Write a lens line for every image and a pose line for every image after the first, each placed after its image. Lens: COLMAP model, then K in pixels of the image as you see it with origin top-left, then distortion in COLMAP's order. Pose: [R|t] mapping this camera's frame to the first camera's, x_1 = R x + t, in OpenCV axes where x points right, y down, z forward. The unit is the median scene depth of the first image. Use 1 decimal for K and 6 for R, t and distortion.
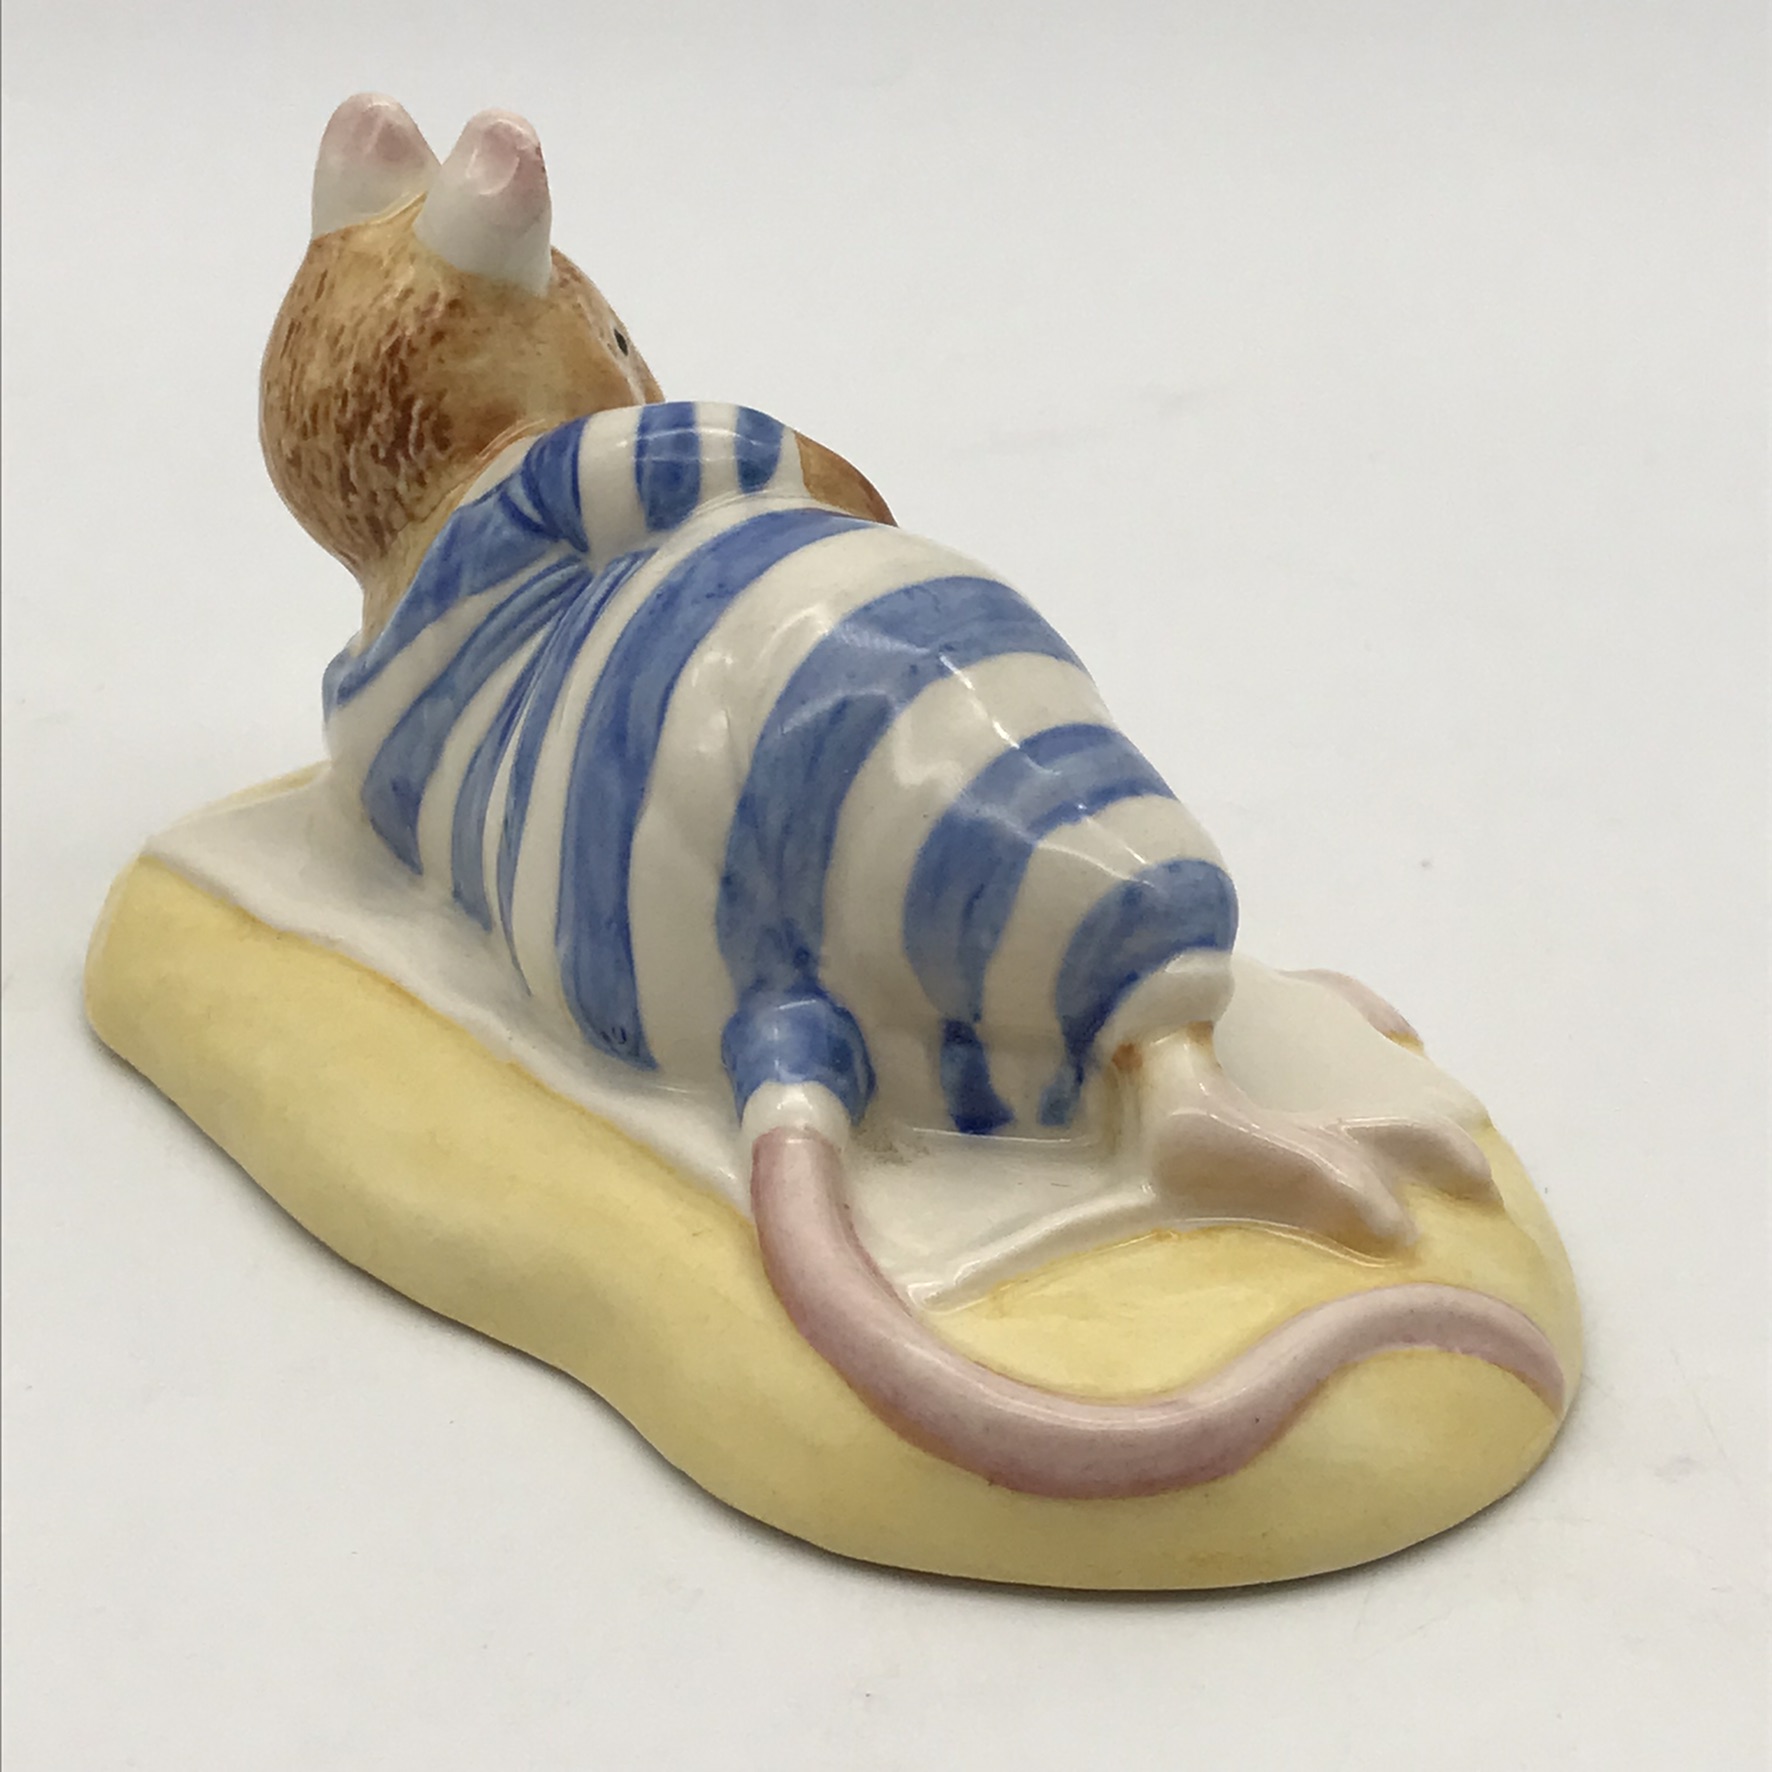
lens RADIAL K [[3898.6, 0, 884.2], [0, 3898.6, 874.9], [0, 0, 1]] dist [0.175748, 0.000000]
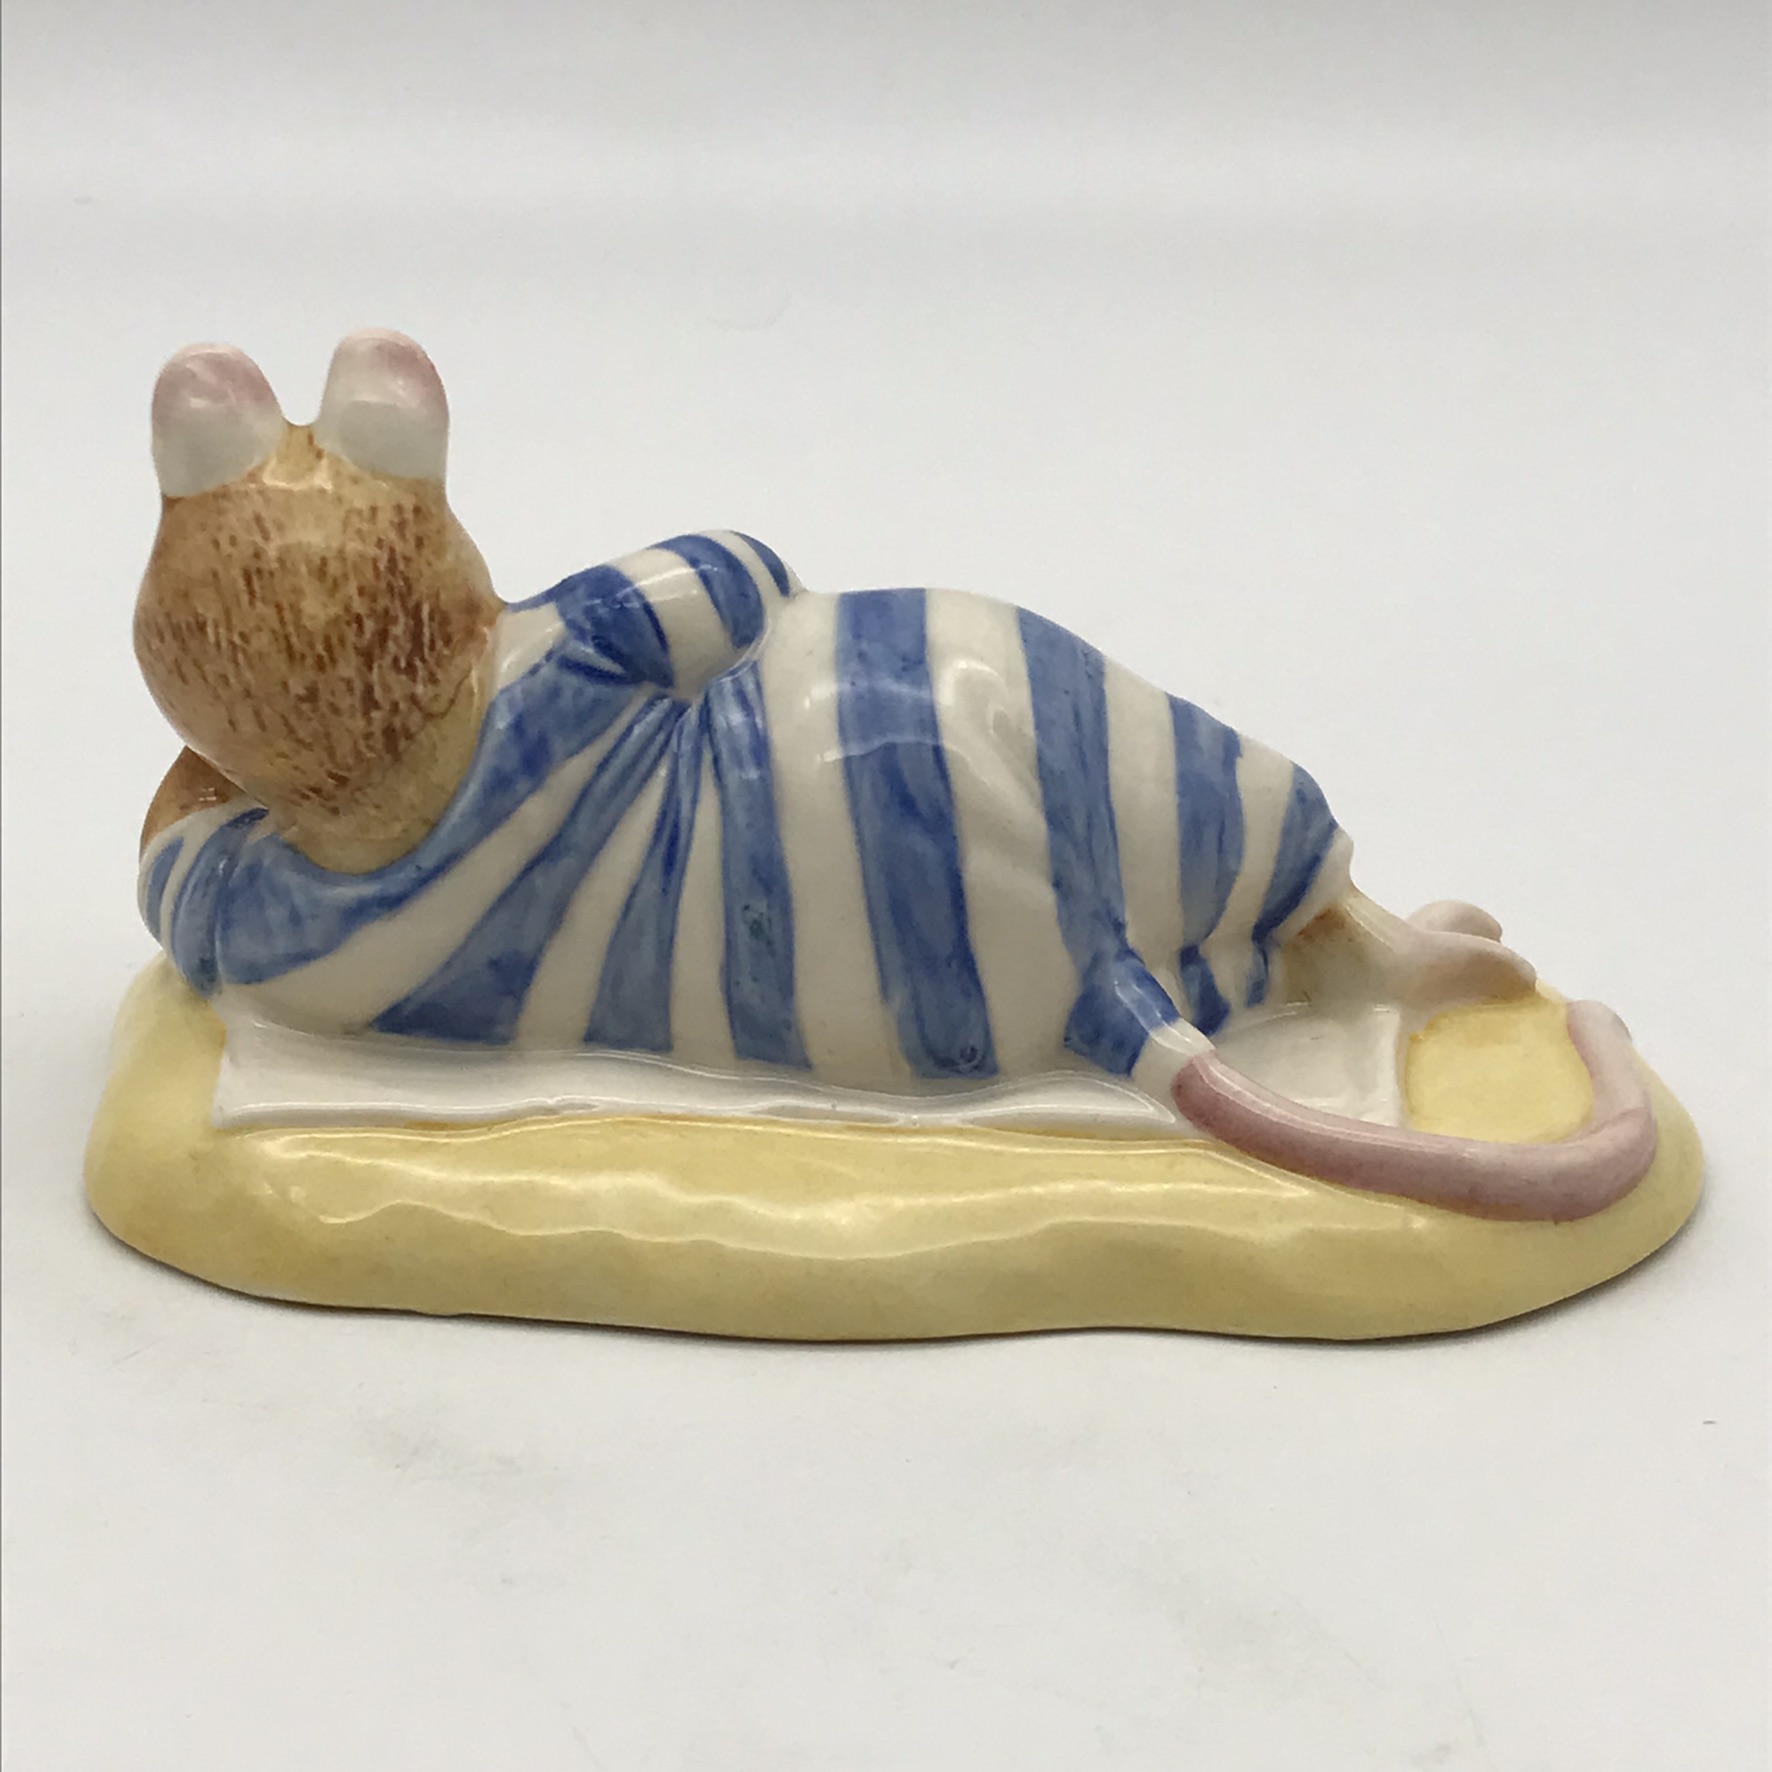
lens RADIAL K [[3898.6, 0, 896.8], [0, 3898.6, 888.3], [0, 0, 1]] dist [0.175748, 0.000000]
pose [[0.671057, -0.285191, 0.684360, -0.773984], [0.309277, 0.946589, 0.091203, -0.105387], [-0.673818, 0.150454, 0.723418, 0.164494]]
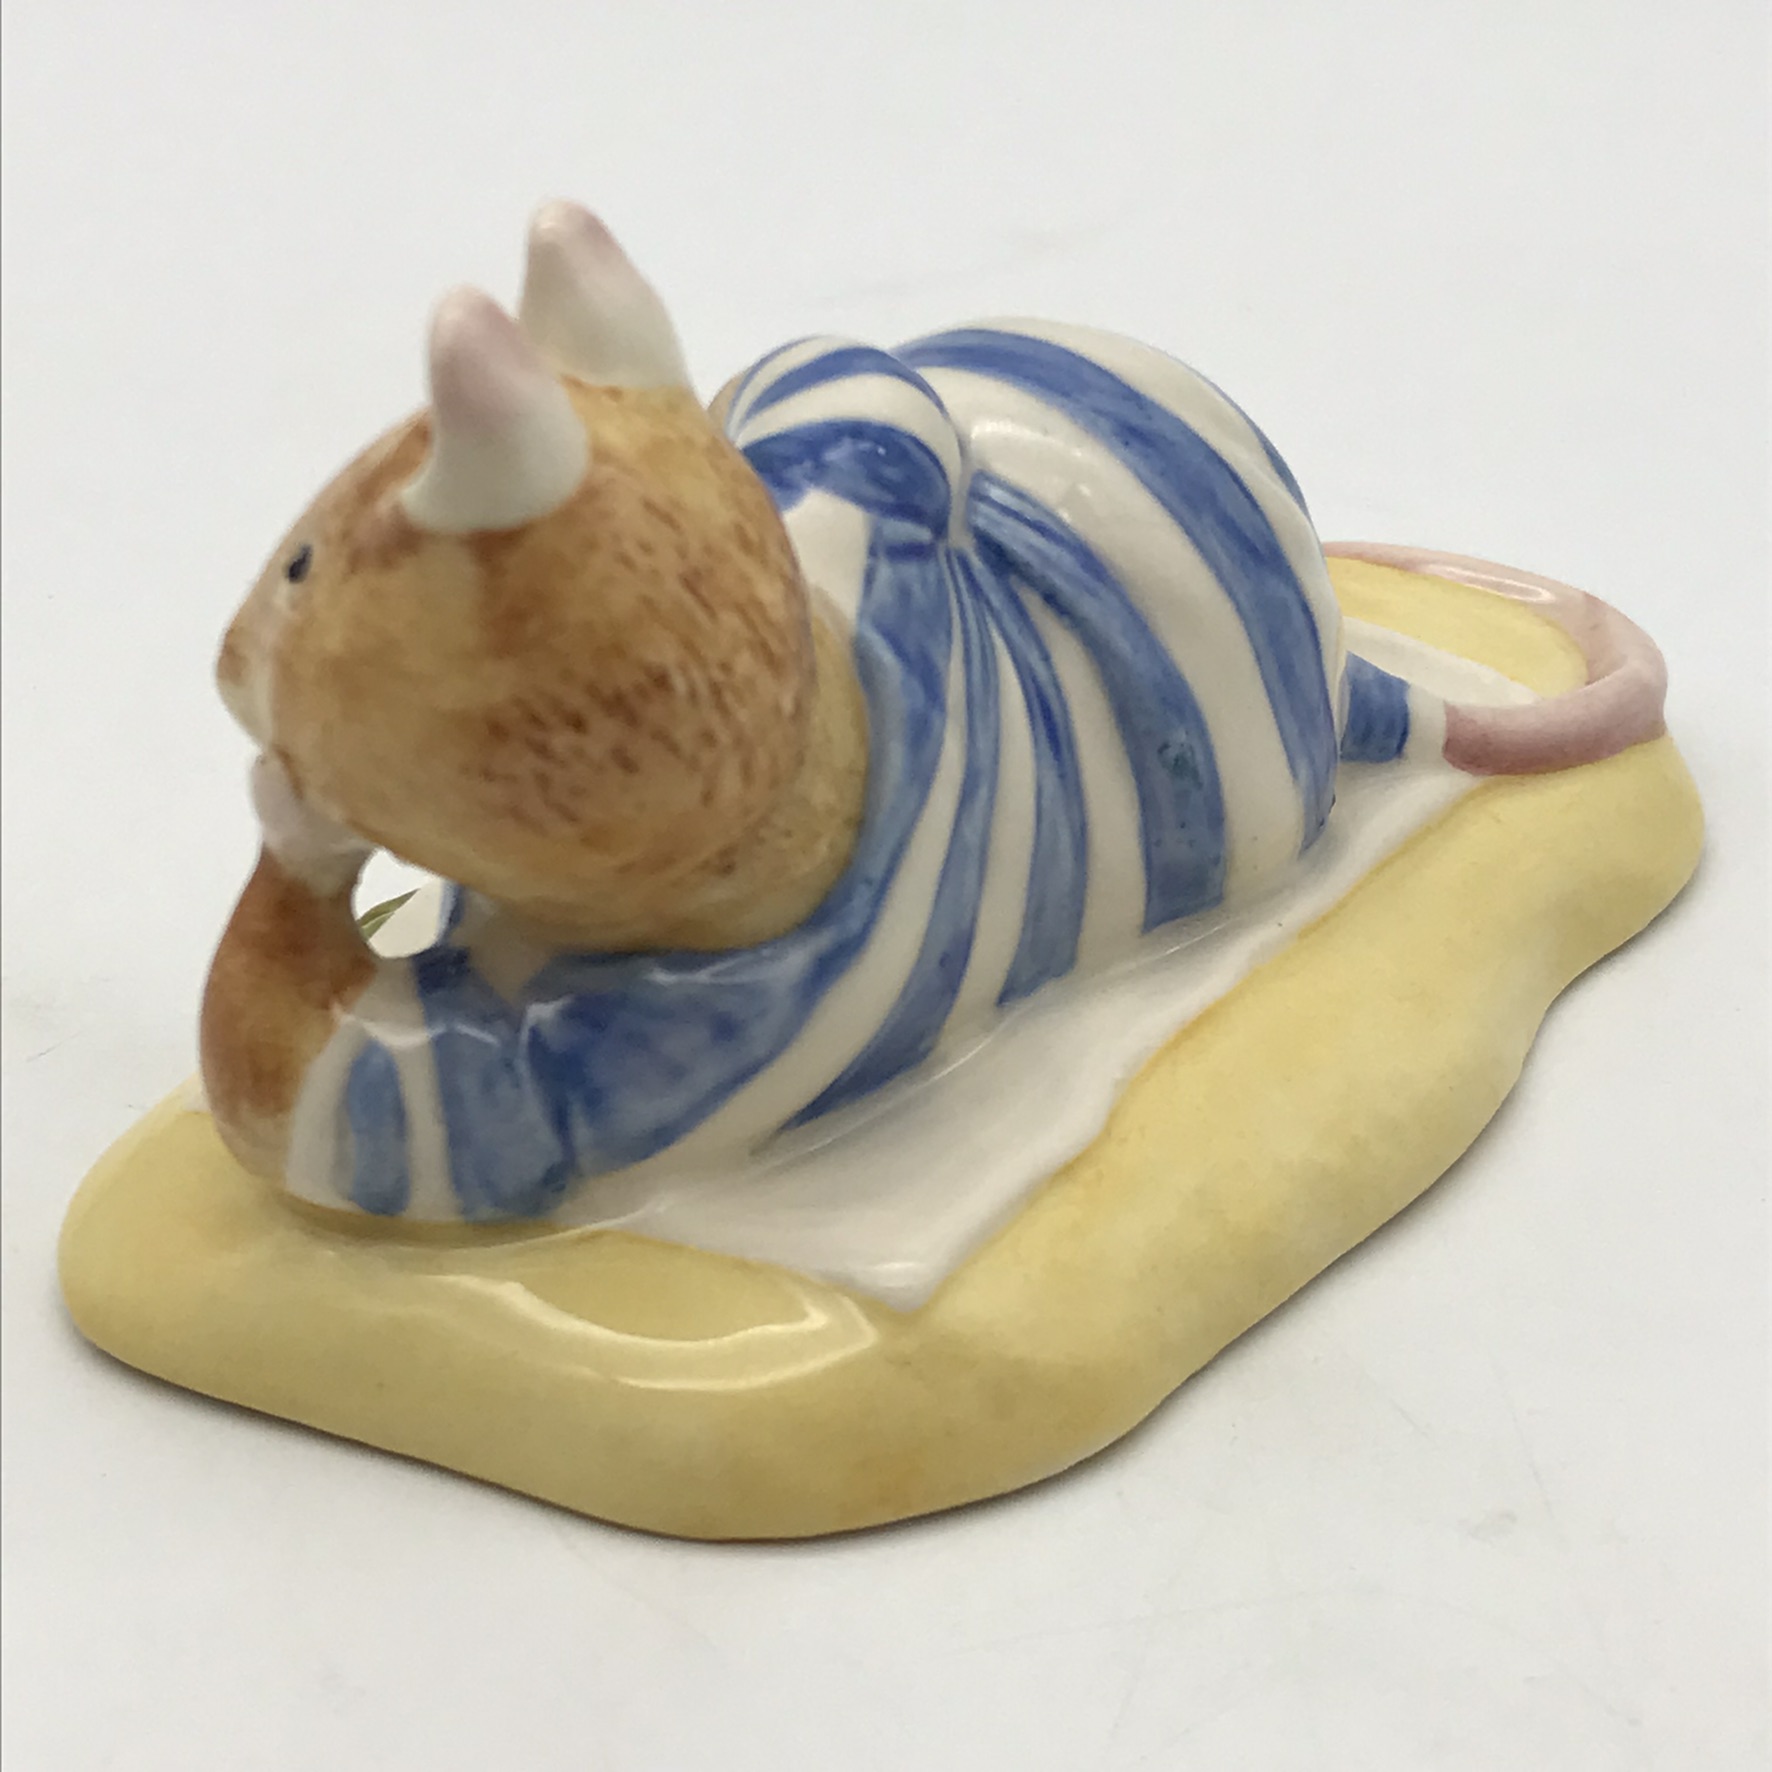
lens RADIAL K [[3898.6, 0, 888.5], [0, 3898.6, 895.6], [0, 0, 1]] dist [0.175748, 0.000000]
pose [[-0.304513, -0.461831, 0.833057, -0.785116], [0.389465, 0.737772, 0.551371, -0.479262], [-0.869246, 0.492346, -0.044794, 1.048775]]
